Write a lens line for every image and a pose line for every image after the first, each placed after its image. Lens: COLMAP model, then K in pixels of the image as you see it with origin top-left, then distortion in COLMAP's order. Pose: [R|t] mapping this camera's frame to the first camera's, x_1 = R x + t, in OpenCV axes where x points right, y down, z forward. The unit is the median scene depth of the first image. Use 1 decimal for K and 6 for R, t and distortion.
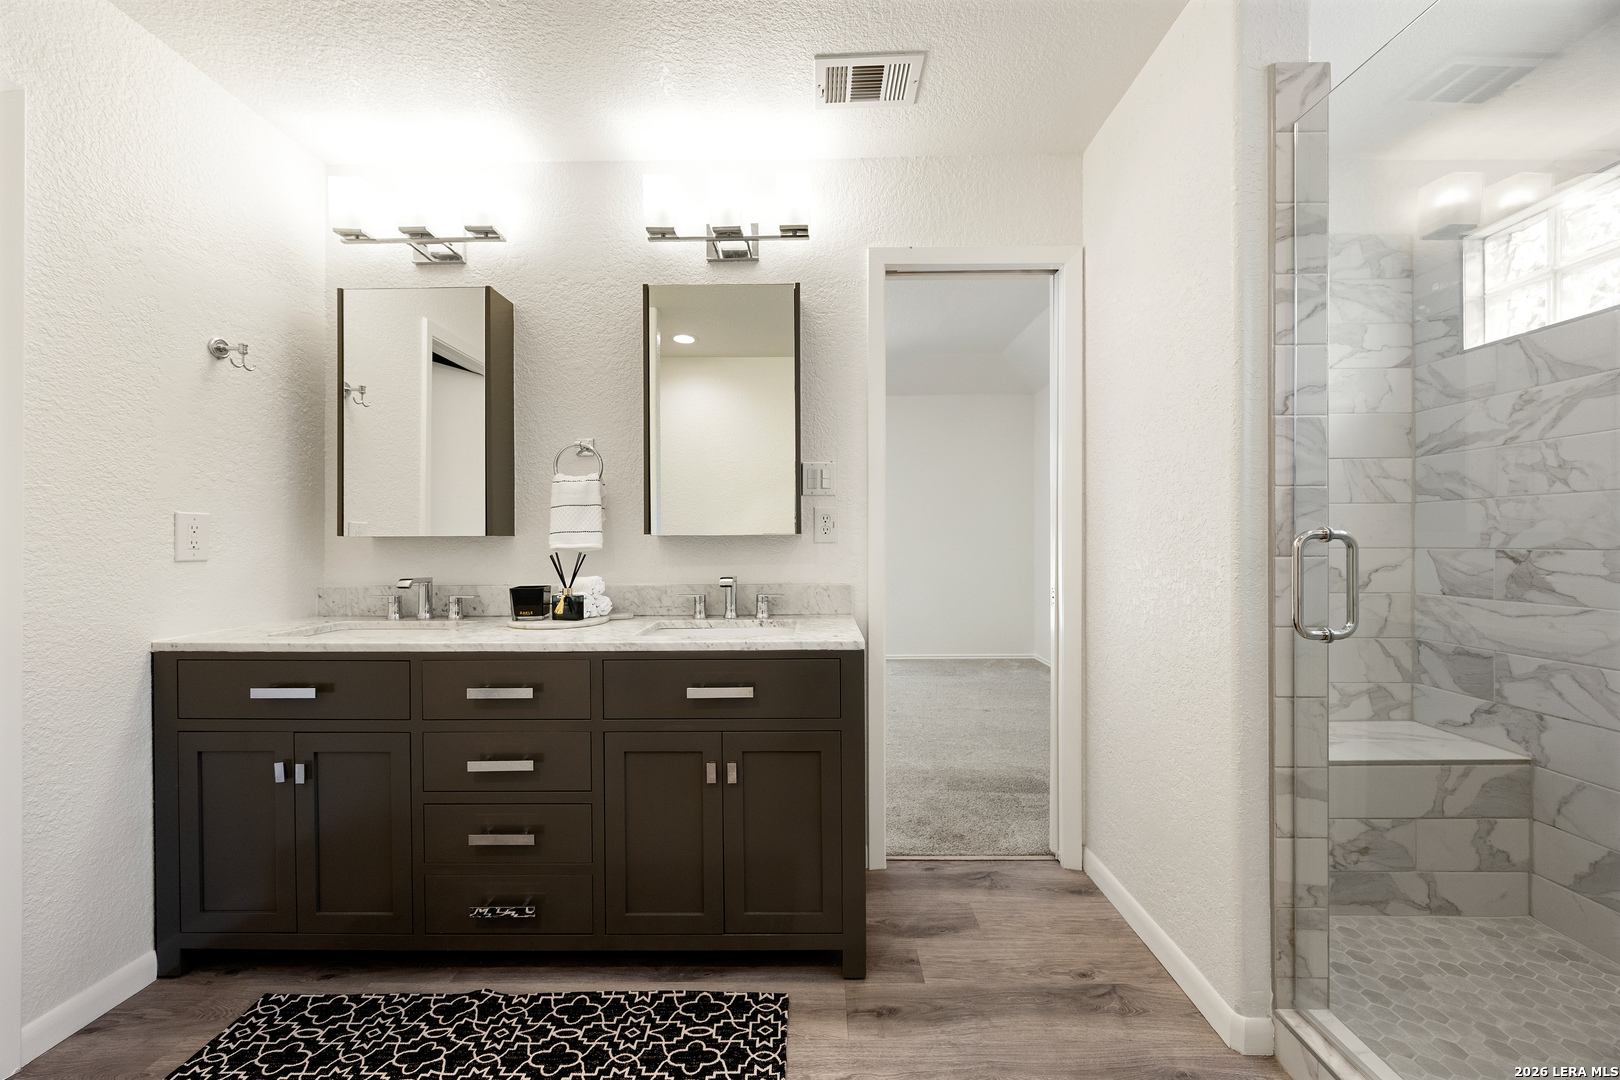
lens RADIAL K [[617.0, 0, 809.7], [0, 617.0, 547.3], [0, 0, 1]] dist [-0.001424, -0.000381]
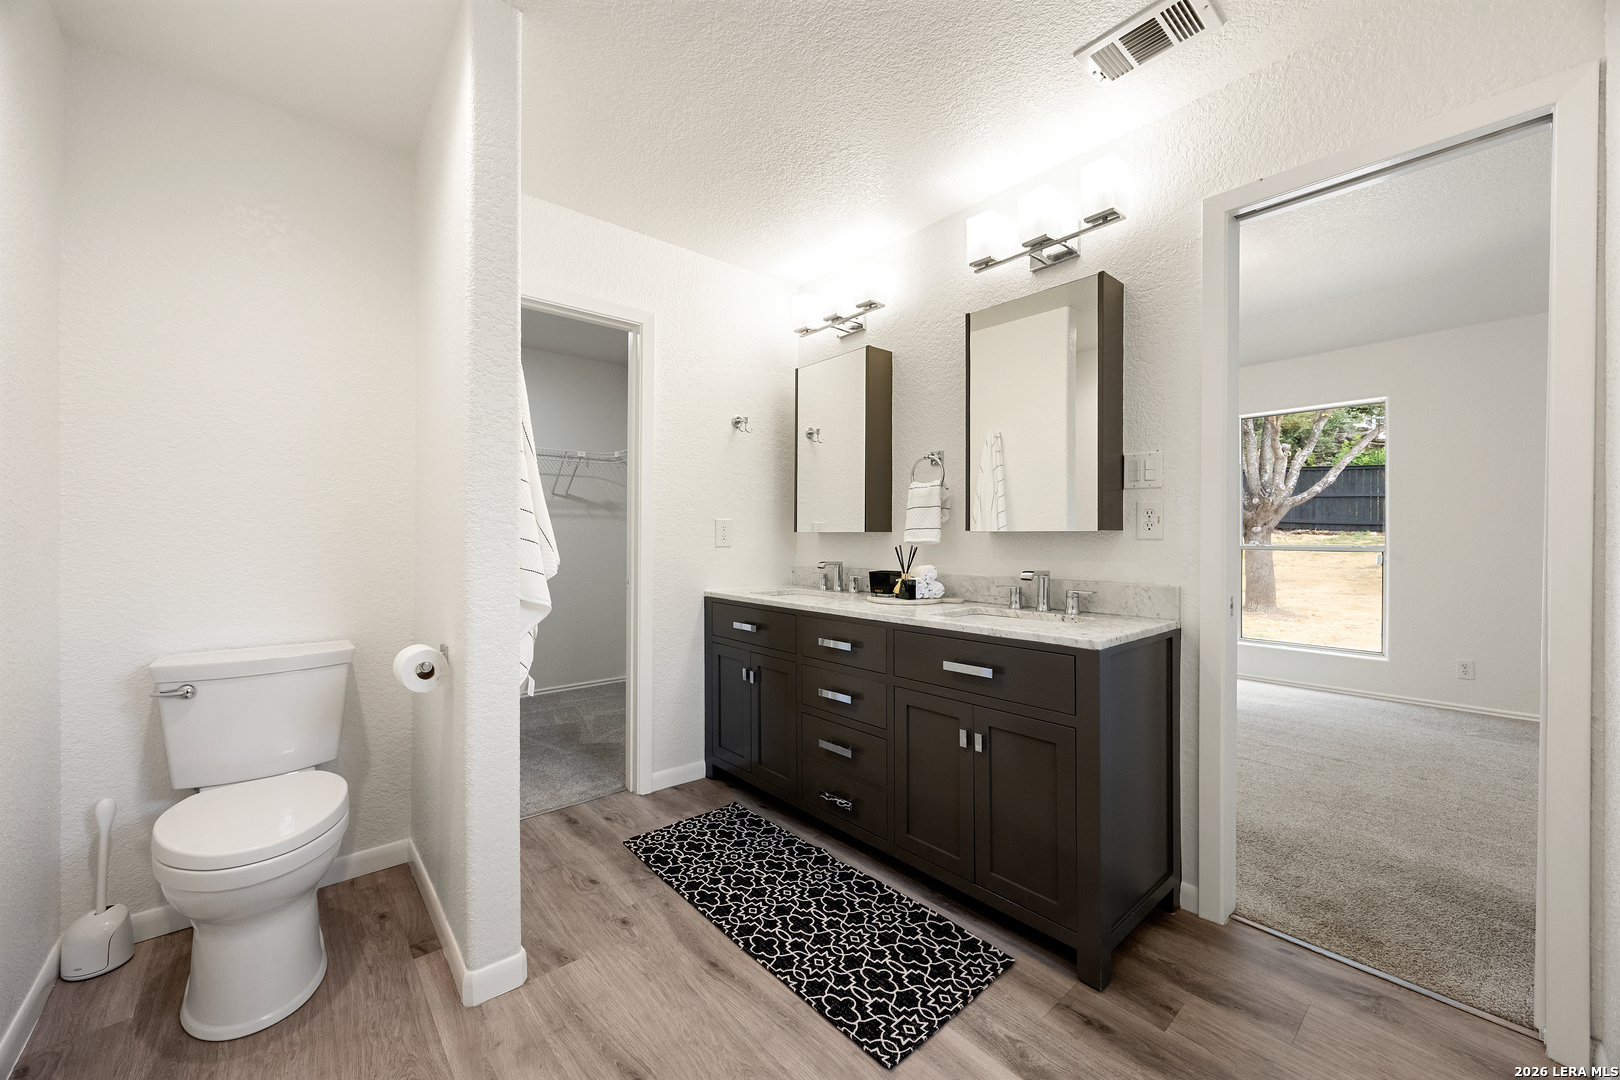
lens RADIAL K [[617.6, 0, 804.8], [0, 617.6, 542.3], [0, 0, 1]] dist [-0.000590, 0.000024]
pose [[0.664167, 0.012484, -0.747480, 0.418595], [-0.011062, 0.999915, 0.006872, -0.004226], [0.747502, 0.003705, 0.664249, 0.007819]]
